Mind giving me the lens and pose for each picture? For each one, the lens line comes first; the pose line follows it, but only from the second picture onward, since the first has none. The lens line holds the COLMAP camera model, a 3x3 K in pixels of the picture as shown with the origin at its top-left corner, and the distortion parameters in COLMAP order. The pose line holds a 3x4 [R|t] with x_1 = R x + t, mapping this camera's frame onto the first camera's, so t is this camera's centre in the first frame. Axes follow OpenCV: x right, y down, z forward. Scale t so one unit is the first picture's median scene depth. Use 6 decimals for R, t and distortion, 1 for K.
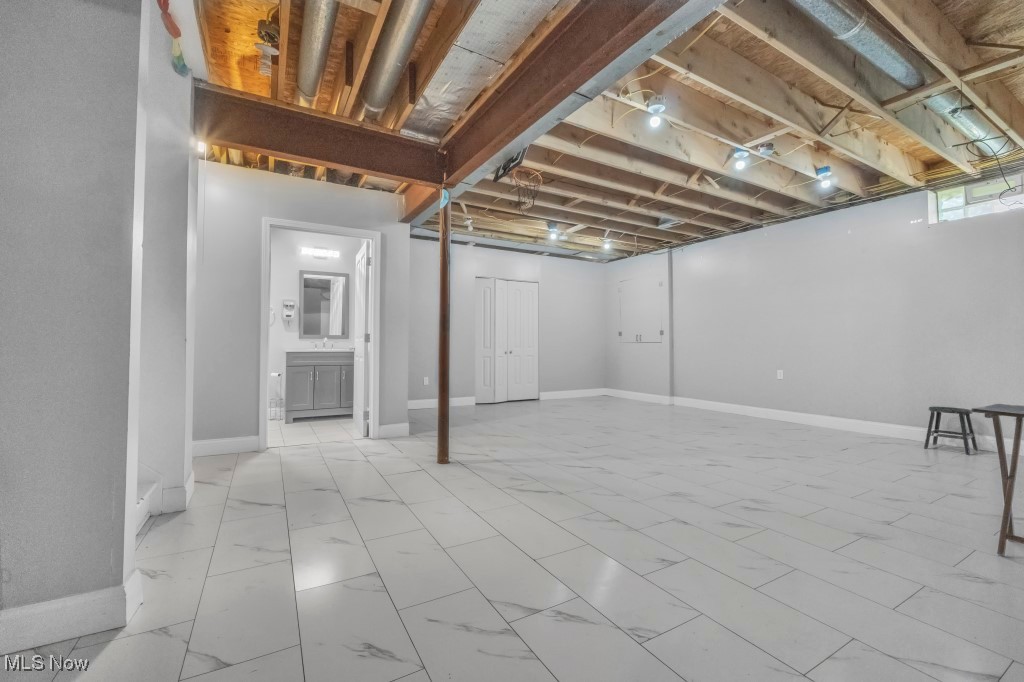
lens RADIAL K [[433.2, 0, 516.7], [0, 433.2, 342.1], [0, 0, 1]] dist [-0.003826, -0.000287]
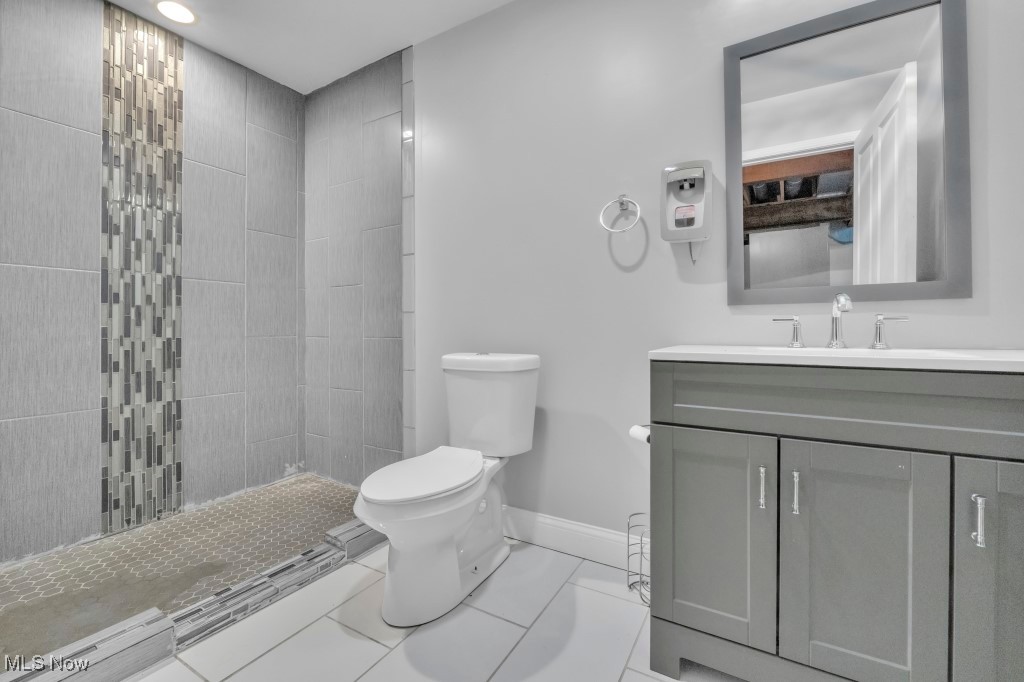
lens RADIAL K [[433.2, 0, 516.0], [0, 433.2, 333.1], [0, 0, 1]] dist [-0.003826, -0.000287]
pose [[0.490653, 0.004502, -0.871343, -0.333681], [0.024152, 0.999532, 0.018764, 0.001257], [0.871020, -0.030252, 0.490315, 0.753022]]
